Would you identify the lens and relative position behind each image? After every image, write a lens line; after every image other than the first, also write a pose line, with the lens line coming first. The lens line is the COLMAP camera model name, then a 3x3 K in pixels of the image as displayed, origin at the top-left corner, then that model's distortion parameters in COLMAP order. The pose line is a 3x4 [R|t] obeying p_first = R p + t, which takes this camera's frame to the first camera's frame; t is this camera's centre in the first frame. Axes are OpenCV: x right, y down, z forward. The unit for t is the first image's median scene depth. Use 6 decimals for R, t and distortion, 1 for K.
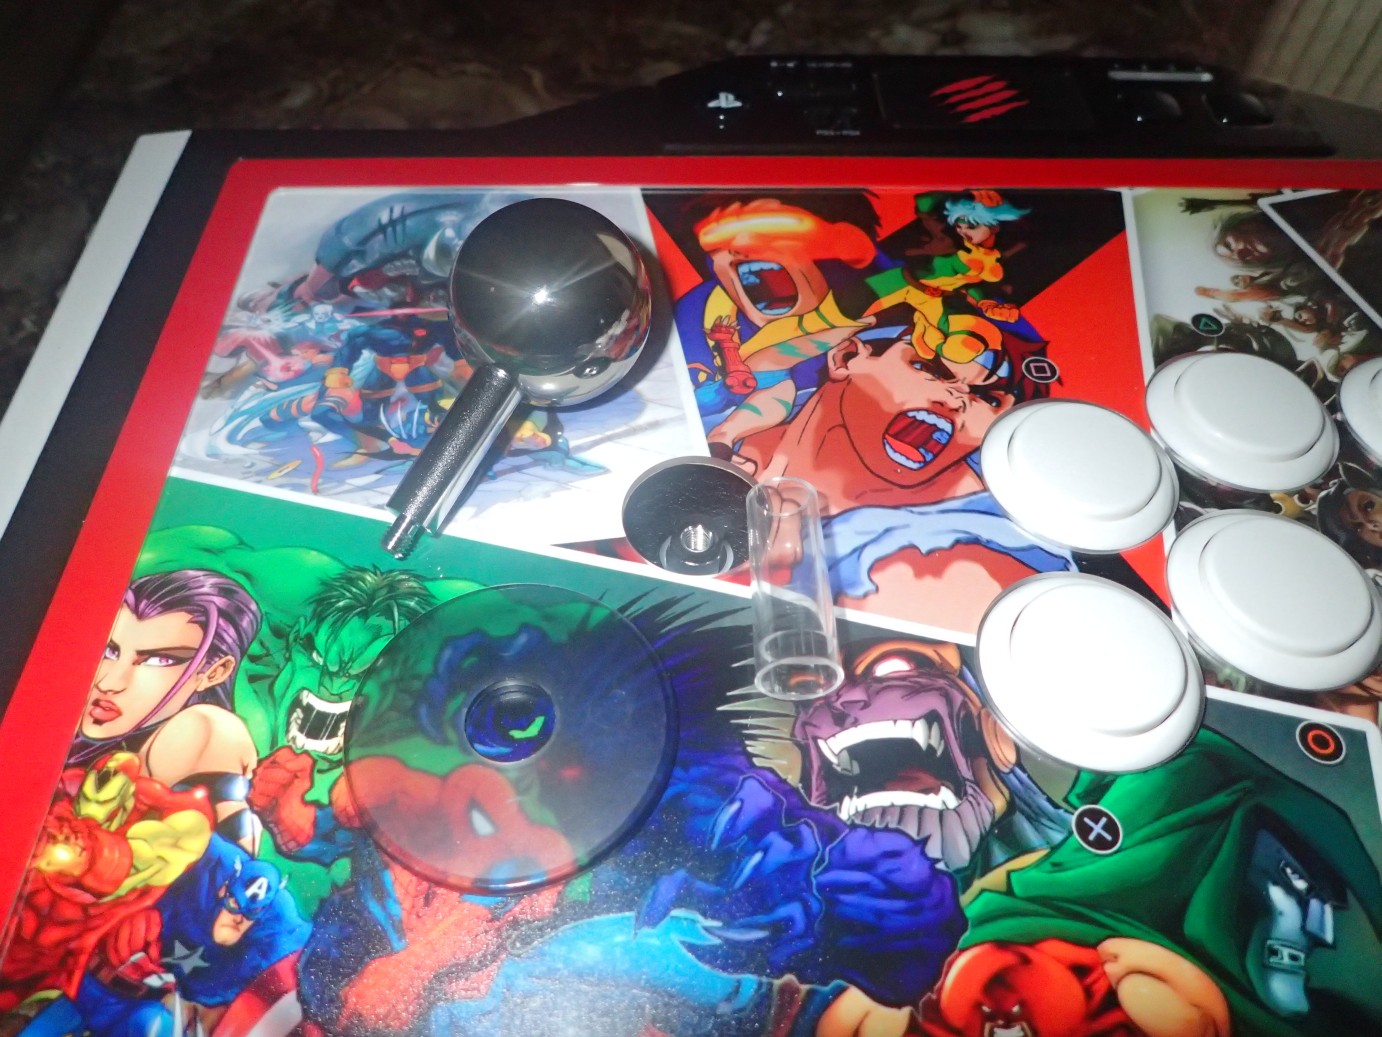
lens RADIAL K [[998.6, 0, 691.0], [0, 998.6, 518.5], [0, 0, 1]] dist [0.016984, -0.003207]
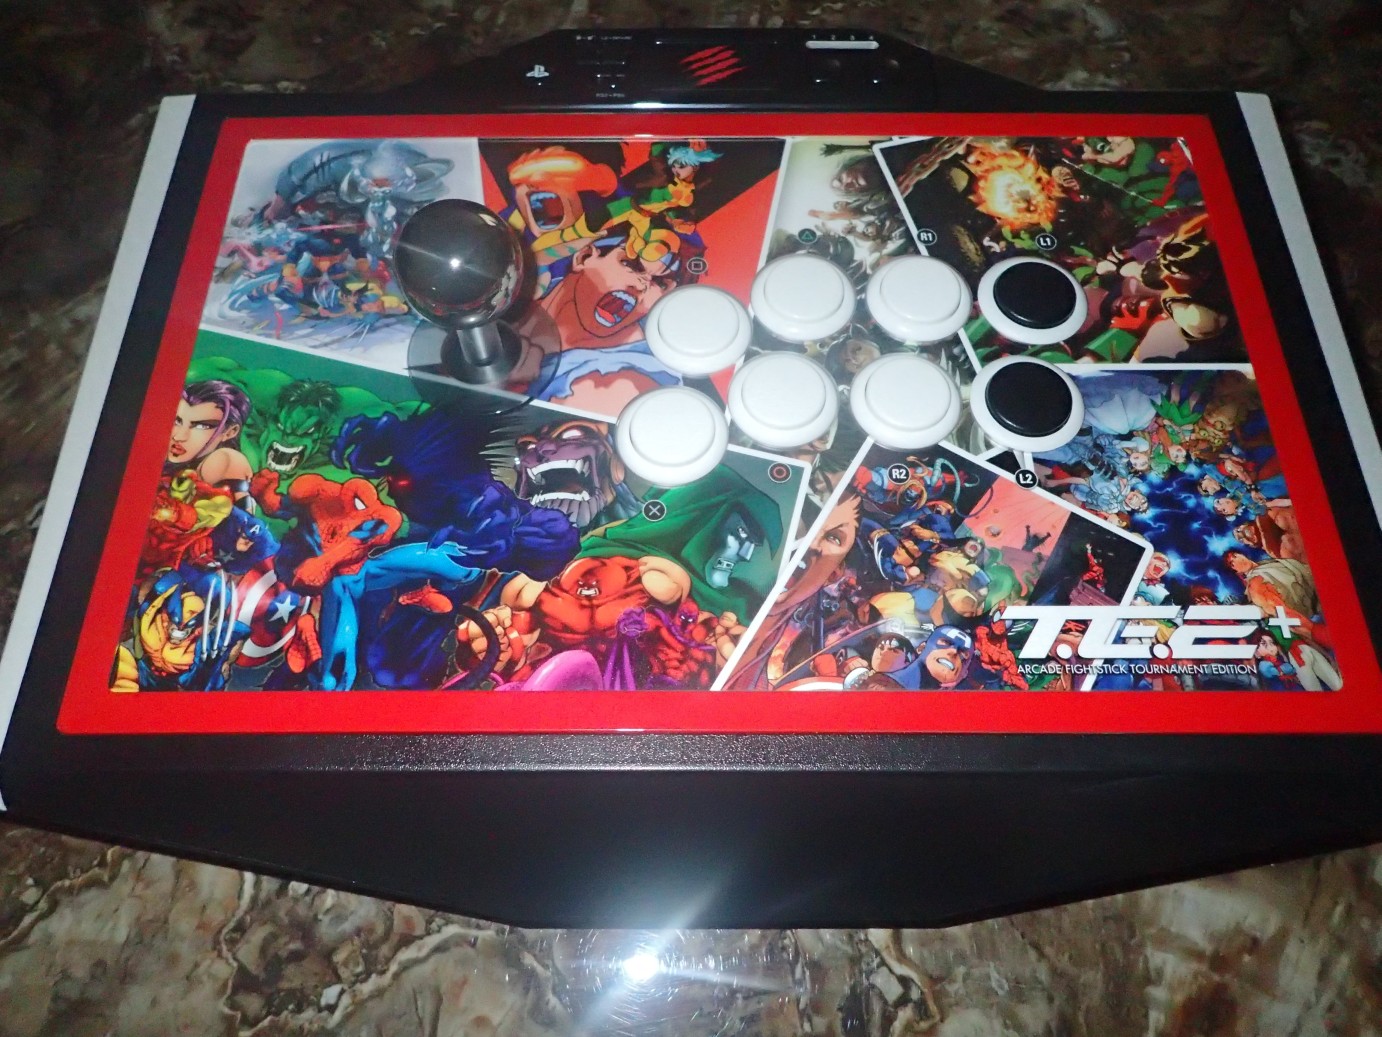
lens RADIAL K [[998.6, 0, 691.0], [0, 998.6, 518.5], [0, 0, 1]] dist [0.016984, -0.003207]
pose [[0.999093, 0.012902, -0.040571, 0.497316], [-0.005183, 0.982746, 0.184890, -0.048775], [0.042256, -0.184512, 0.981921, -0.901153]]
